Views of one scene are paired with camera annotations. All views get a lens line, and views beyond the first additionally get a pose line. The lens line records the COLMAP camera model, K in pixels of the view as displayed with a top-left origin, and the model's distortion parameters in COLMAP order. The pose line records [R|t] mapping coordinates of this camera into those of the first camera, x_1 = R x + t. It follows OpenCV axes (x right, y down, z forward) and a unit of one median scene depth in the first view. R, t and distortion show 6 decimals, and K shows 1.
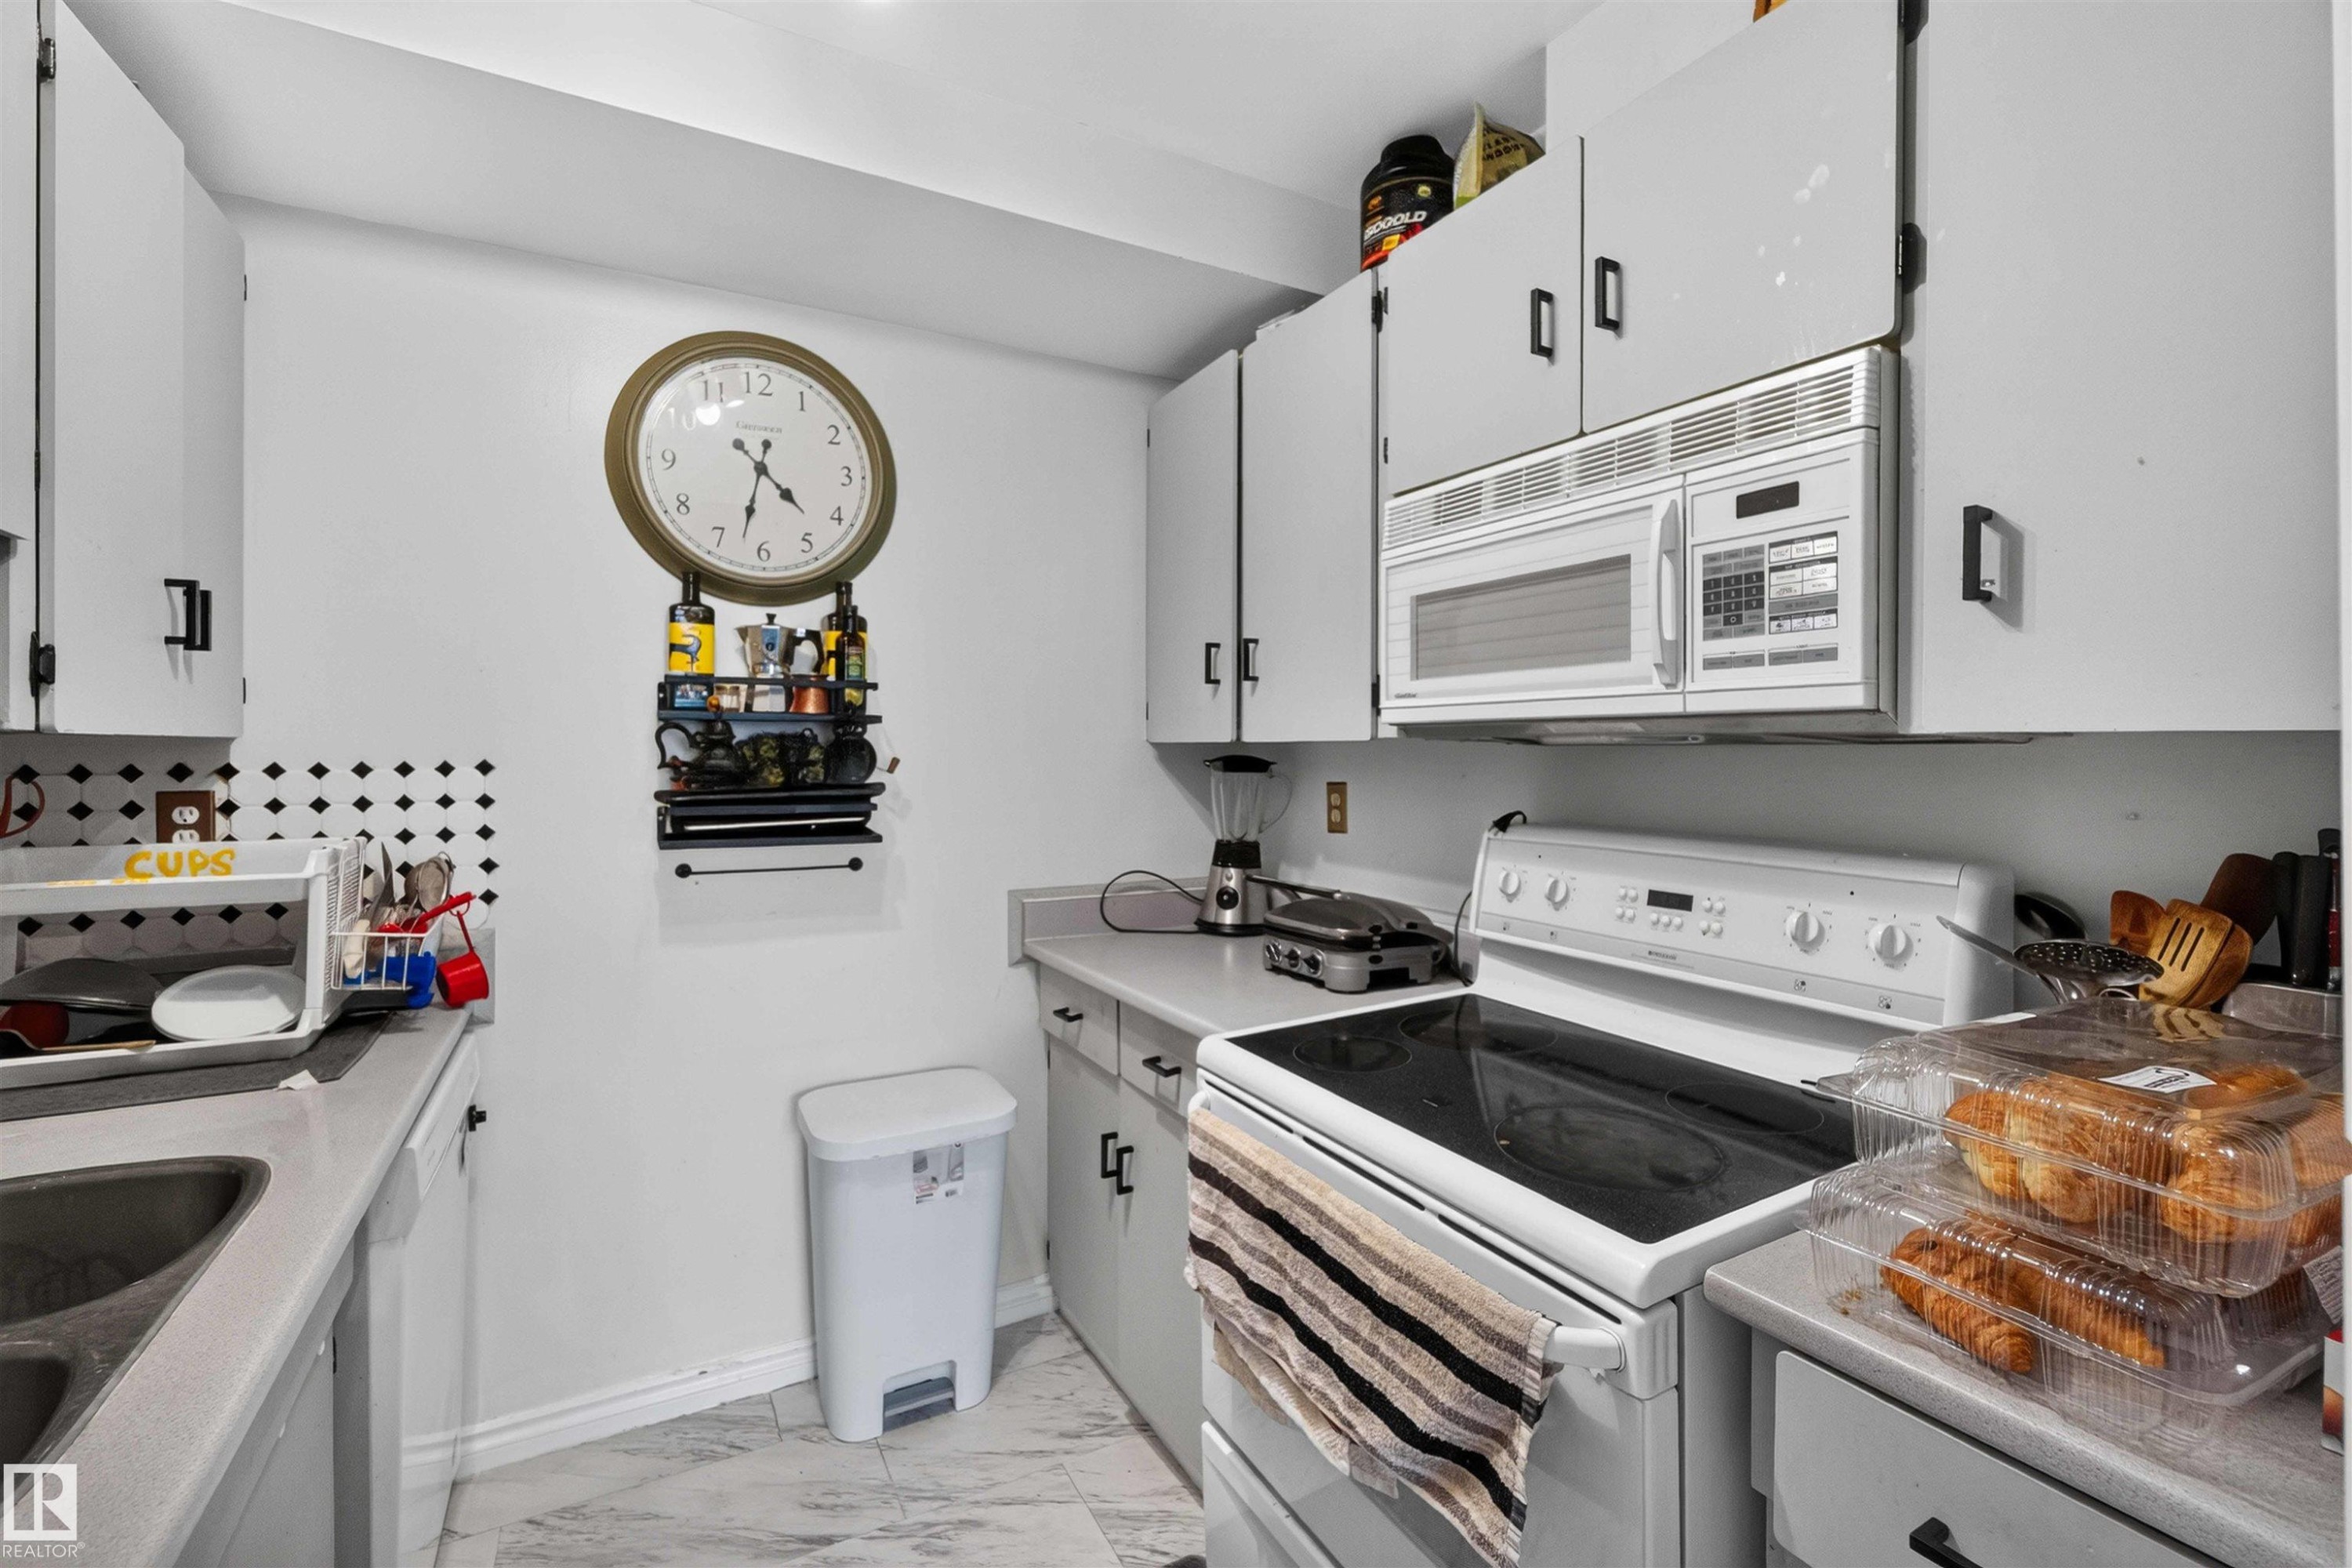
lens RADIAL K [[1014.2, 0, 1174.4], [0, 1014.2, 759.4], [0, 0, 1]] dist [-0.019863, 0.005078]
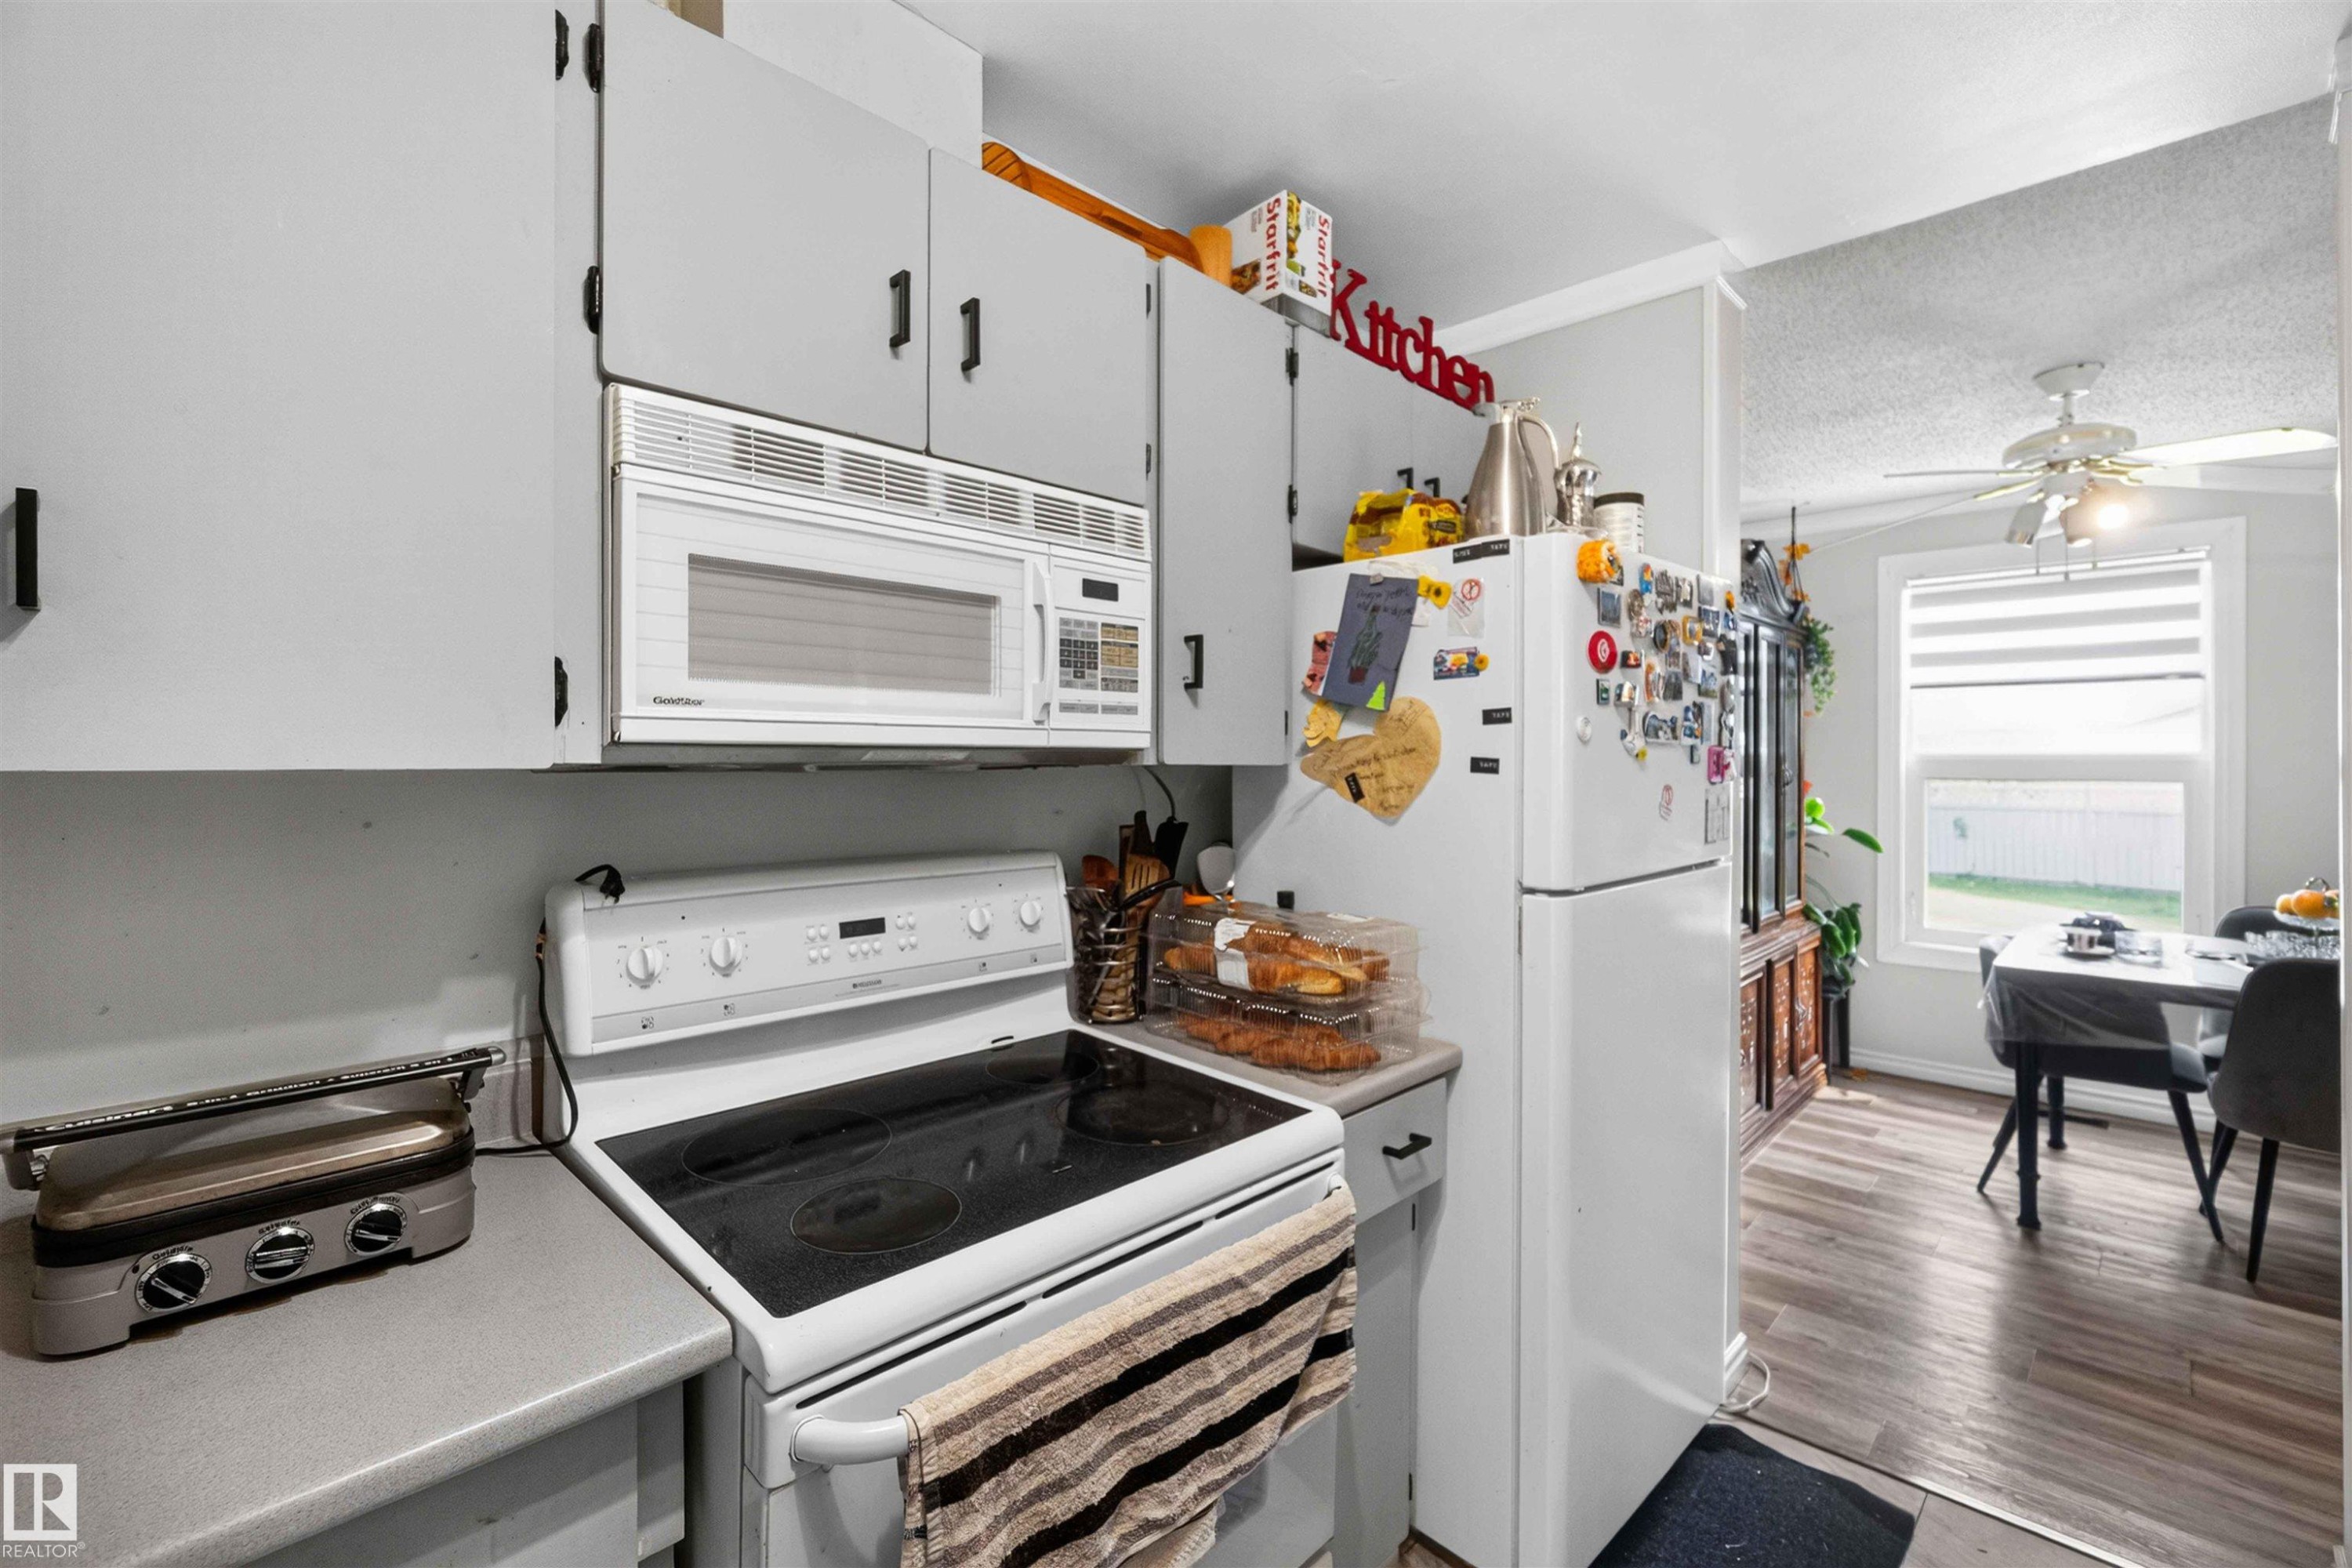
lens RADIAL K [[1014.2, 0, 1174.4], [0, 1014.2, 759.4], [0, 0, 1]] dist [-0.019863, 0.005078]
pose [[-0.283851, -0.000584, 0.958868, -0.674972], [0.007445, 0.999968, 0.002813, -0.033479], [-0.958839, 0.007938, -0.283838, 1.198662]]
